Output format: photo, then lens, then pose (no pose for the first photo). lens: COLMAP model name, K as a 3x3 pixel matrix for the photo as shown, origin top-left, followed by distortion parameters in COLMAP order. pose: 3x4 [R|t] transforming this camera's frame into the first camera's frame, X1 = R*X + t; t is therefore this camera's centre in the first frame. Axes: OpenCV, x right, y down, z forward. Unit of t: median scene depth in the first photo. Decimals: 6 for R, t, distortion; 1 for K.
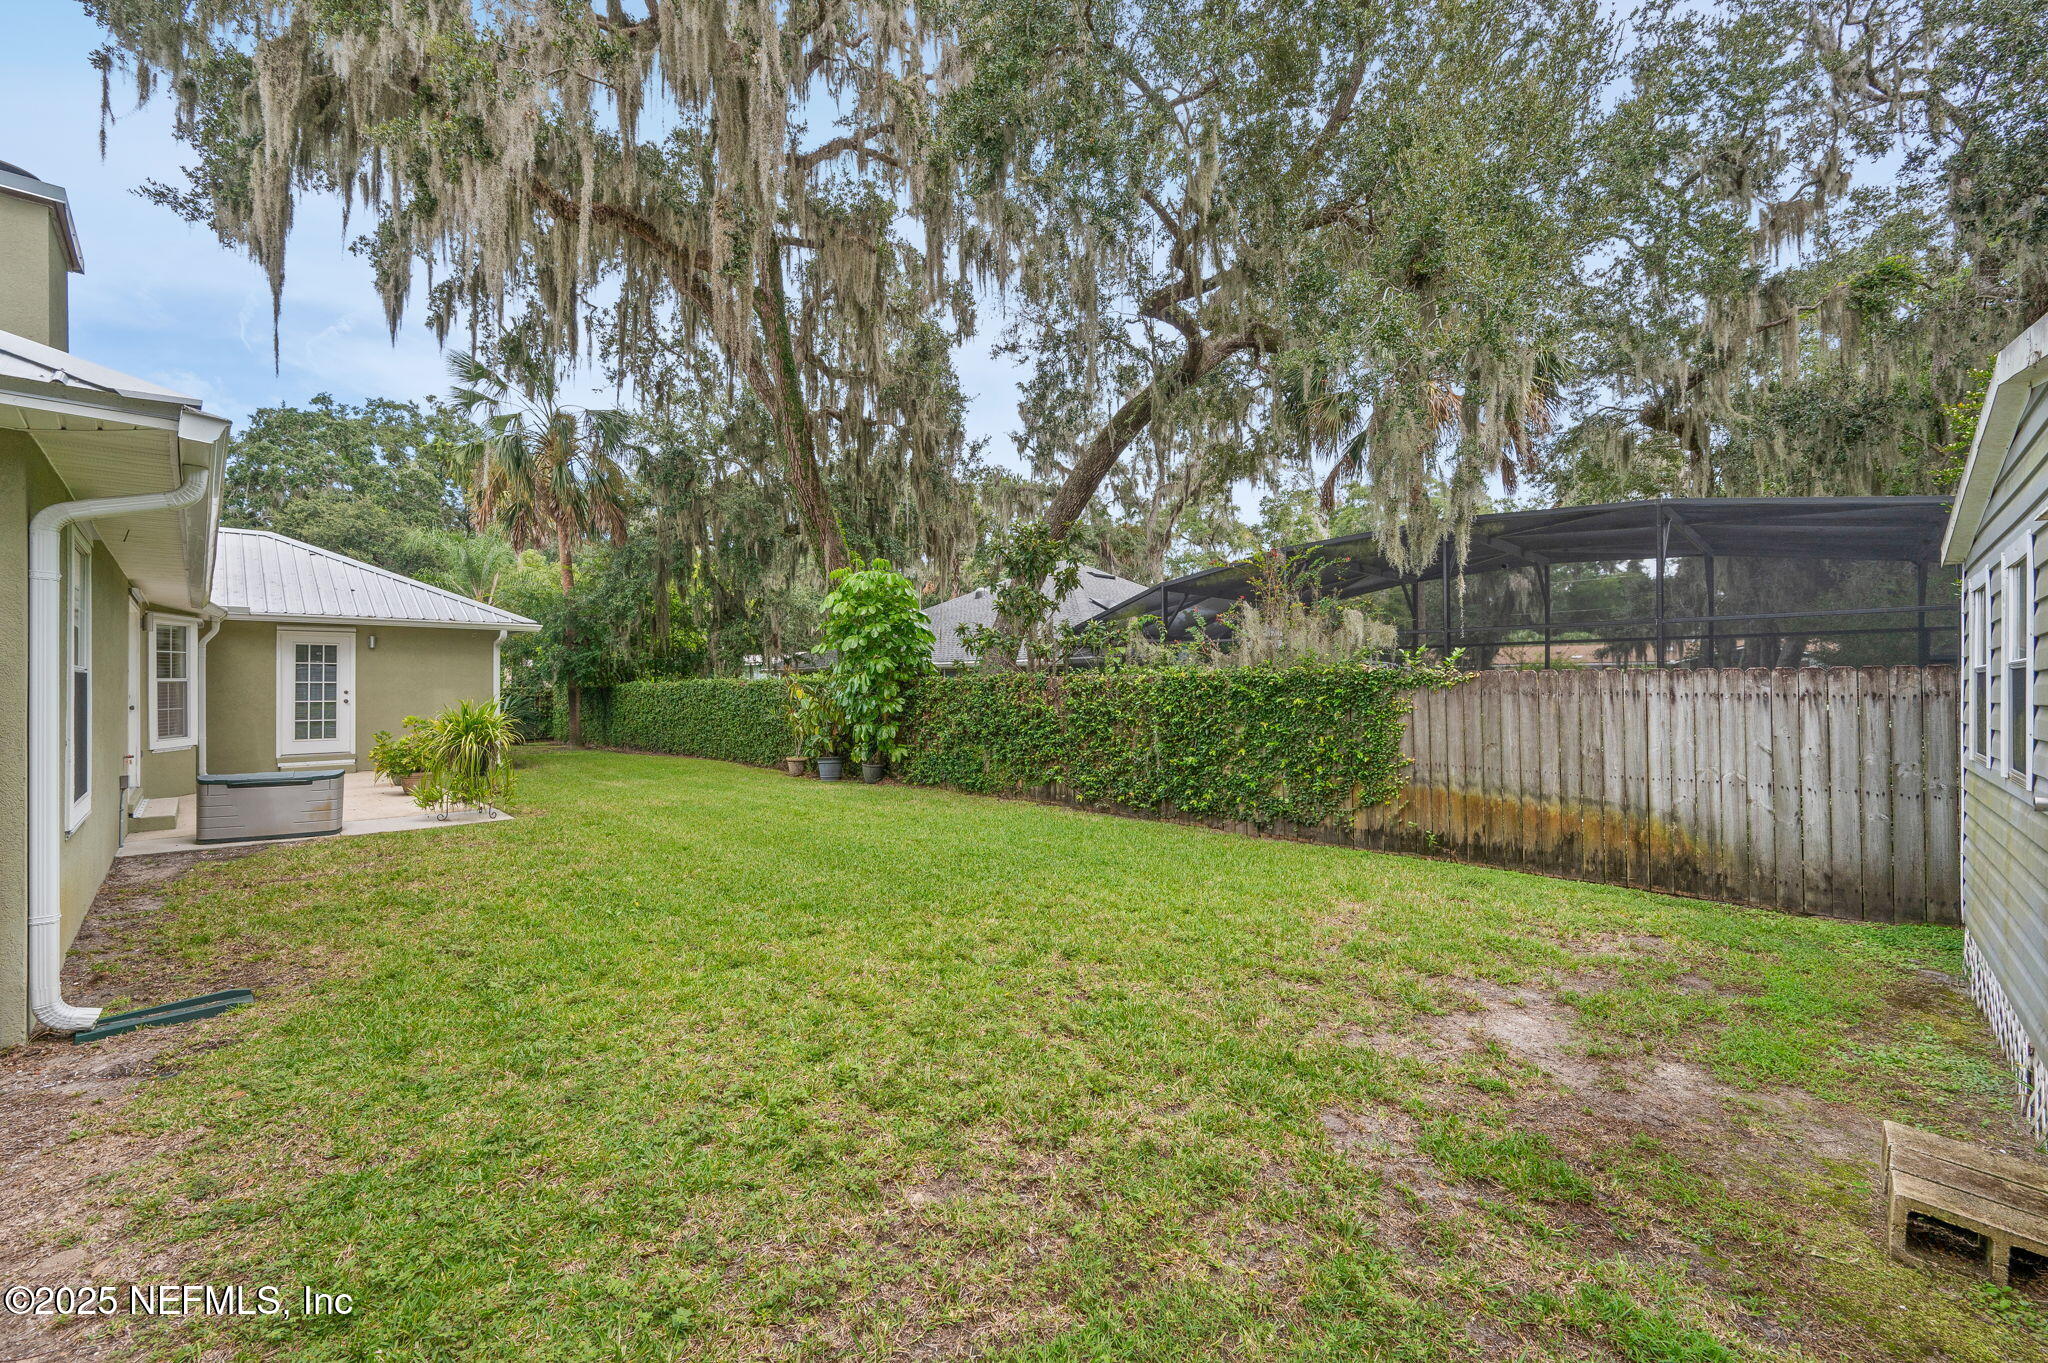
lens RADIAL K [[812.0, 0, 1026.4], [0, 812.0, 682.1], [0, 0, 1]] dist [0.000205, 0.000457]
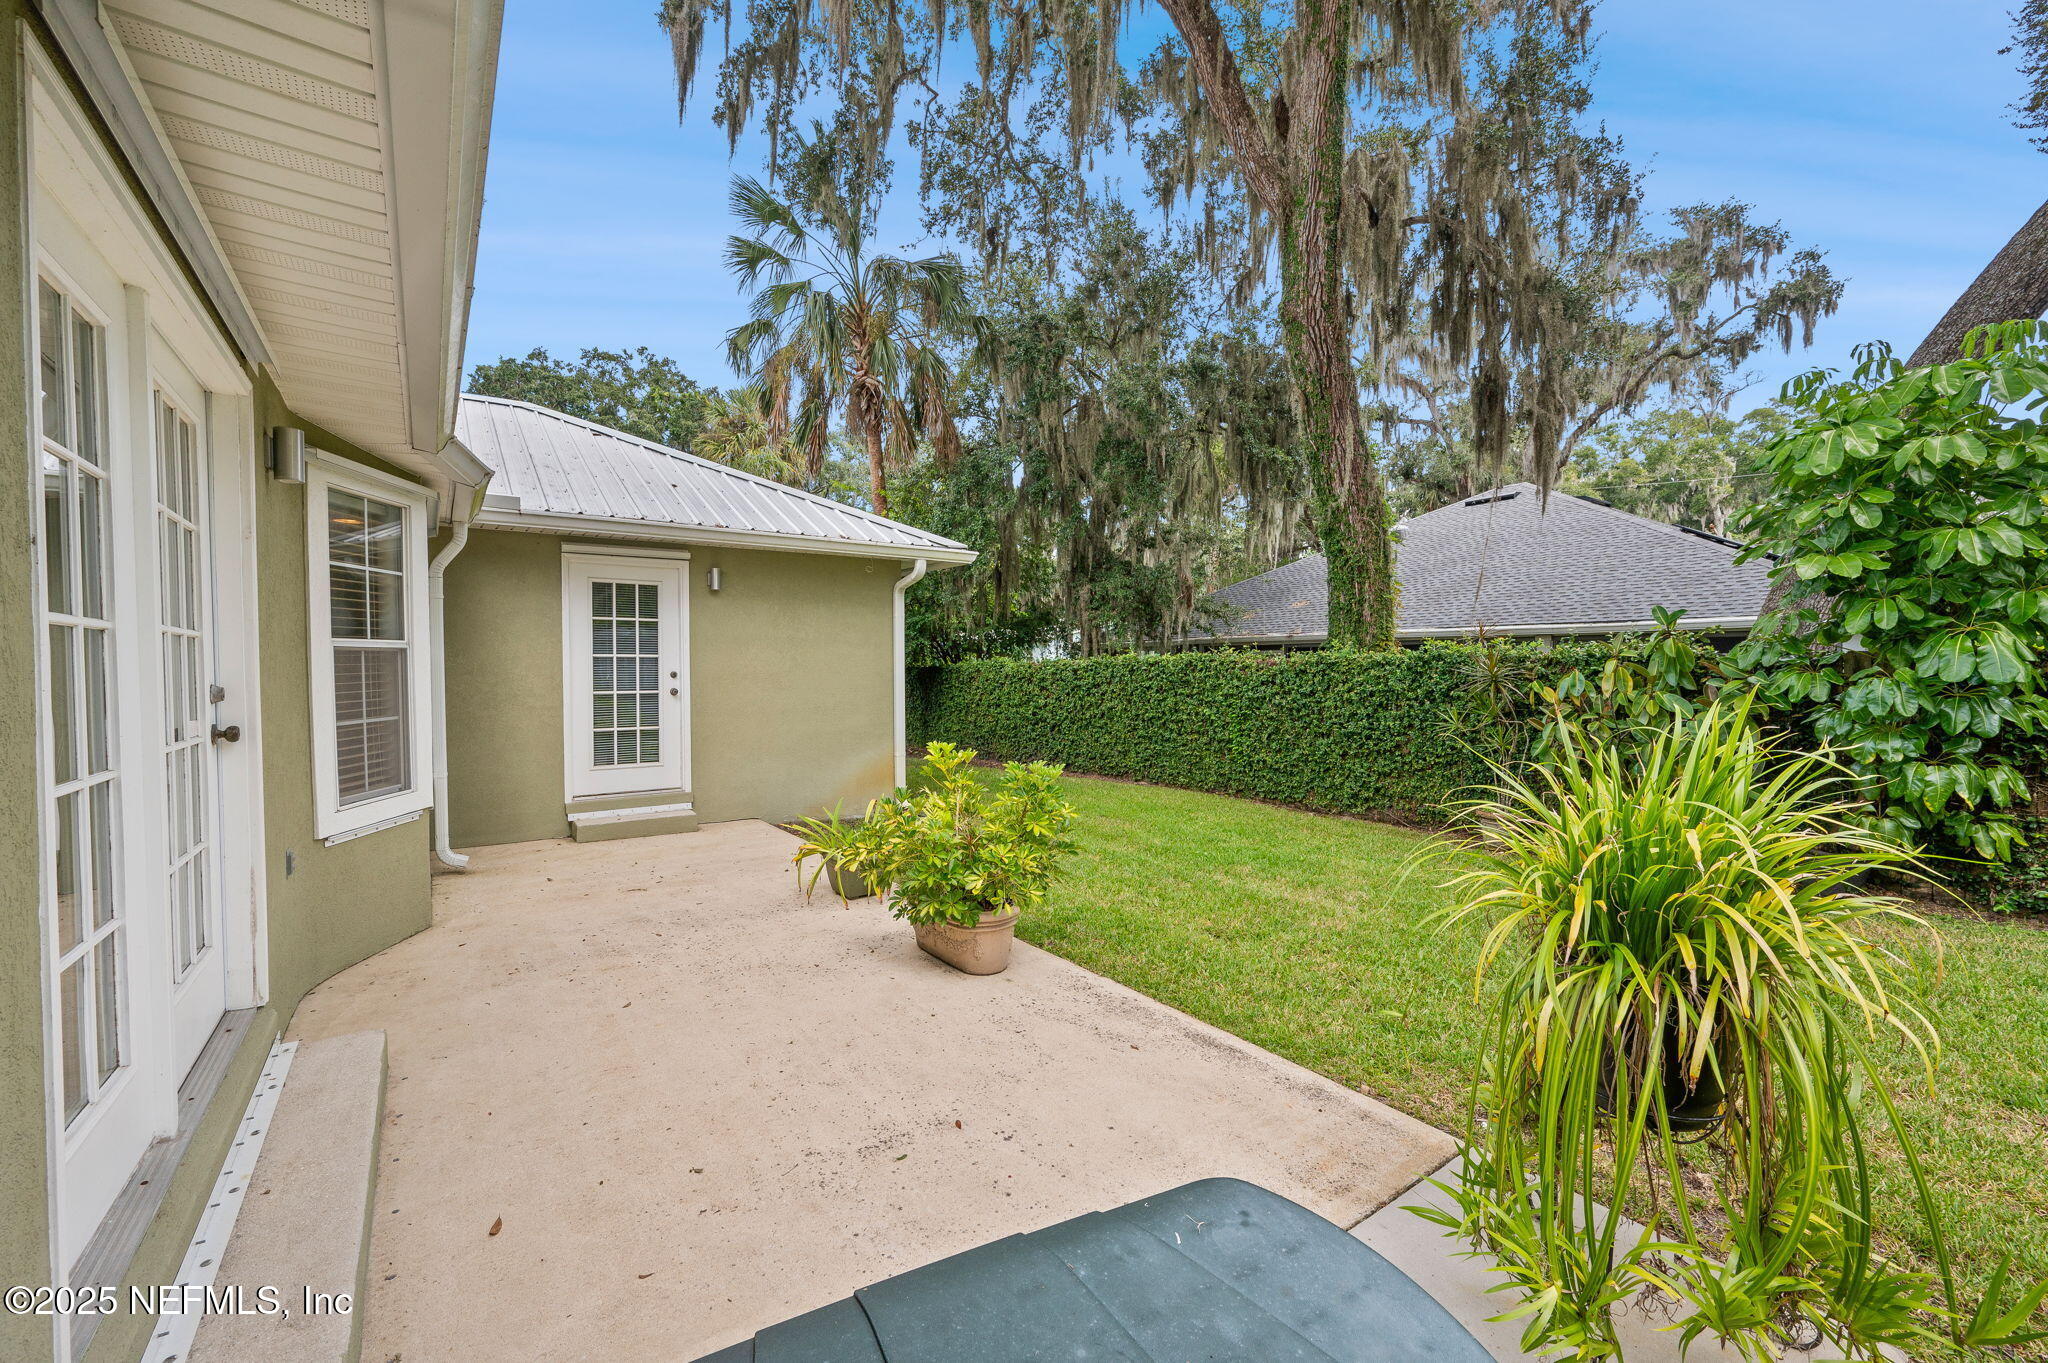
lens RADIAL K [[812.0, 0, 1022.0], [0, 812.0, 689.8], [0, 0, 1]] dist [0.000205, 0.000457]
pose [[0.986699, 0.005498, -0.162463, -0.384063], [-0.000239, 0.999476, 0.032369, 0.003614], [0.162556, -0.031900, 0.986184, 0.375651]]
